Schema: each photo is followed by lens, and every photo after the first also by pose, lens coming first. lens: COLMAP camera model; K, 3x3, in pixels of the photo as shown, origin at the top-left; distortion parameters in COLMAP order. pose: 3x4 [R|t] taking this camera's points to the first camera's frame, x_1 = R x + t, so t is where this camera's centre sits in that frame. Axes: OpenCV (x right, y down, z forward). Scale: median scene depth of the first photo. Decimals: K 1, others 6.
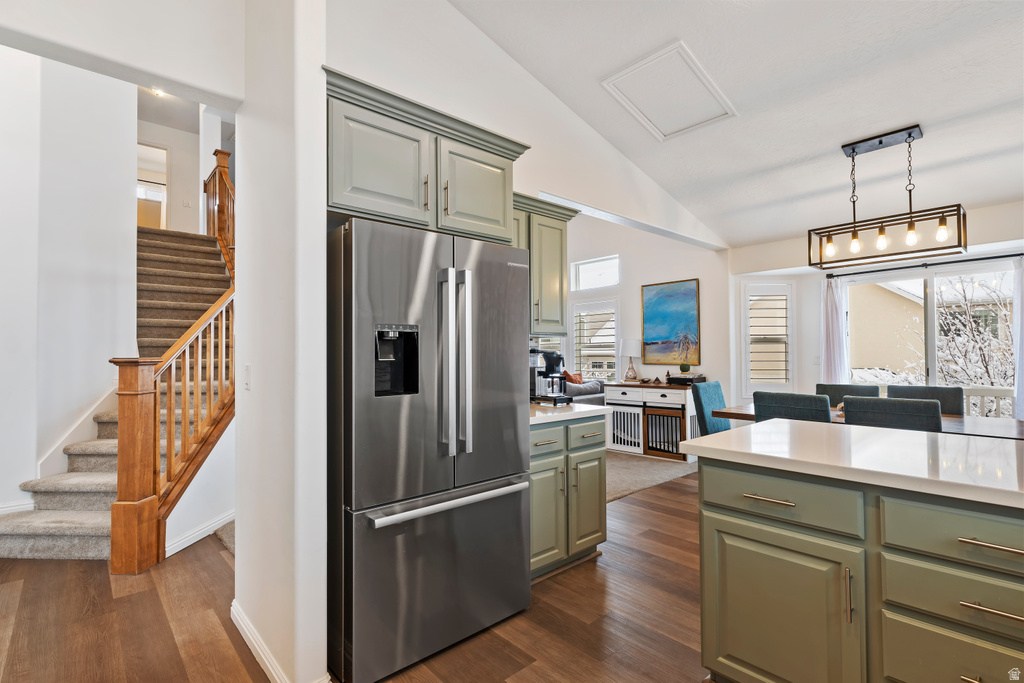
lens RADIAL K [[490.8, 0, 516.4], [0, 490.8, 343.1], [0, 0, 1]] dist [0.004061, 0.000656]
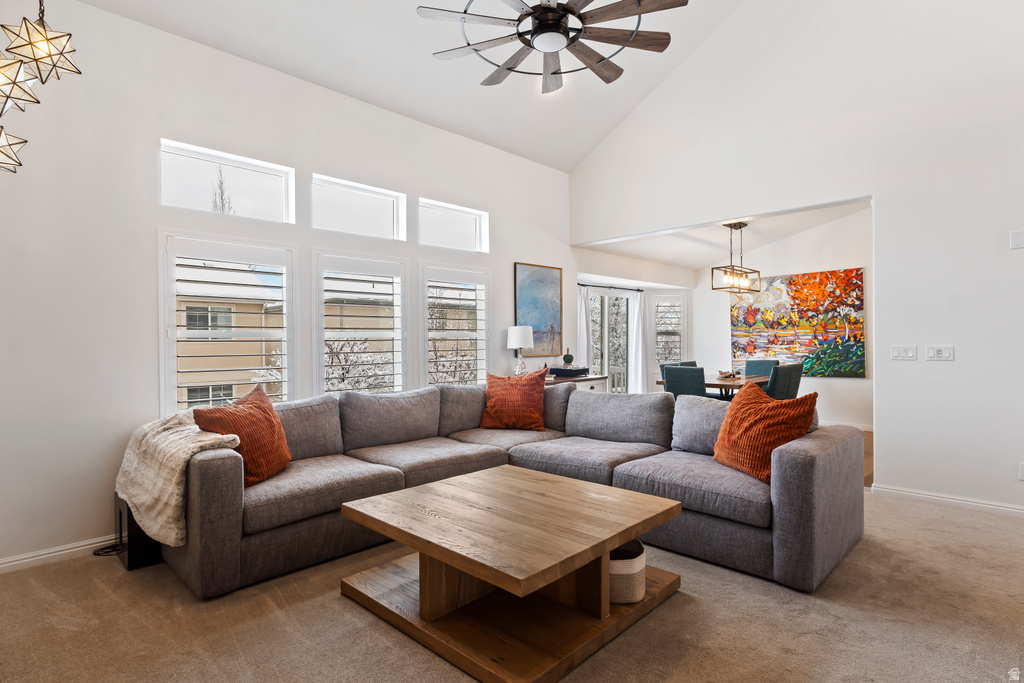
lens RADIAL K [[537.8, 0, 512.0], [0, 537.8, 341.5], [0, 0, 1]] dist [0.003441, 0.000497]
pose [[-0.060852, 0.009799, 0.998099, -1.054762], [-0.011167, 0.999883, -0.010498, 0.042446], [-0.998084, -0.011785, -0.060736, 1.740484]]
